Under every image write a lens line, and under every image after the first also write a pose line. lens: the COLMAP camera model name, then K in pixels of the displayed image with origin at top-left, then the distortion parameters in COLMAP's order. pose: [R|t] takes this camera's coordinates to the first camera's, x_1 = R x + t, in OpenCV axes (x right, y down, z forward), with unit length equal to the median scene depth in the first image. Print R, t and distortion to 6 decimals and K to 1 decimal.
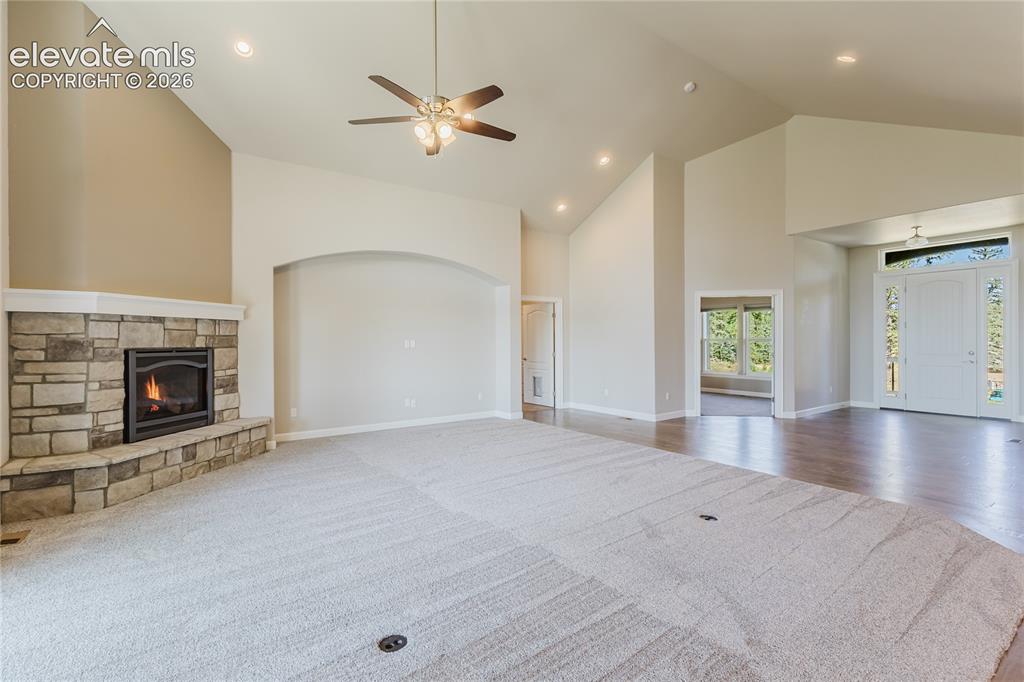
lens RADIAL K [[468.3, 0, 510.5], [0, 468.3, 340.9], [0, 0, 1]] dist [0.001132, 0.000839]
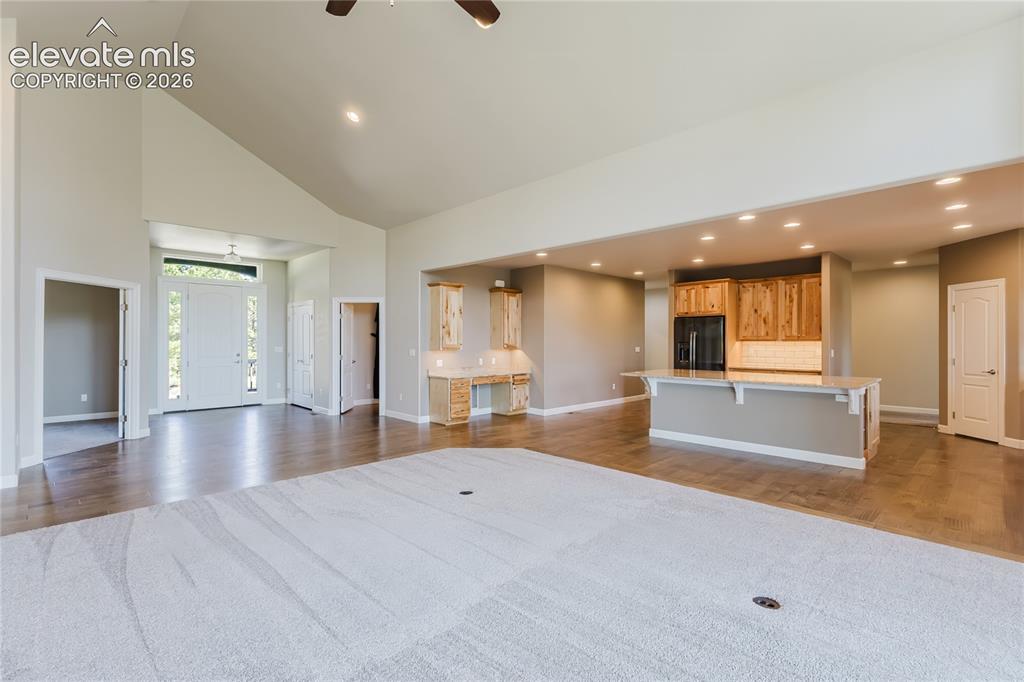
lens RADIAL K [[468.3, 0, 510.5], [0, 468.3, 340.9], [0, 0, 1]] dist [0.001132, 0.000839]
pose [[-0.148122, 0.007344, 0.988942, -0.514639], [0.004525, 0.999967, -0.006748, 0.001138], [-0.988959, 0.003475, -0.148150, 0.704140]]
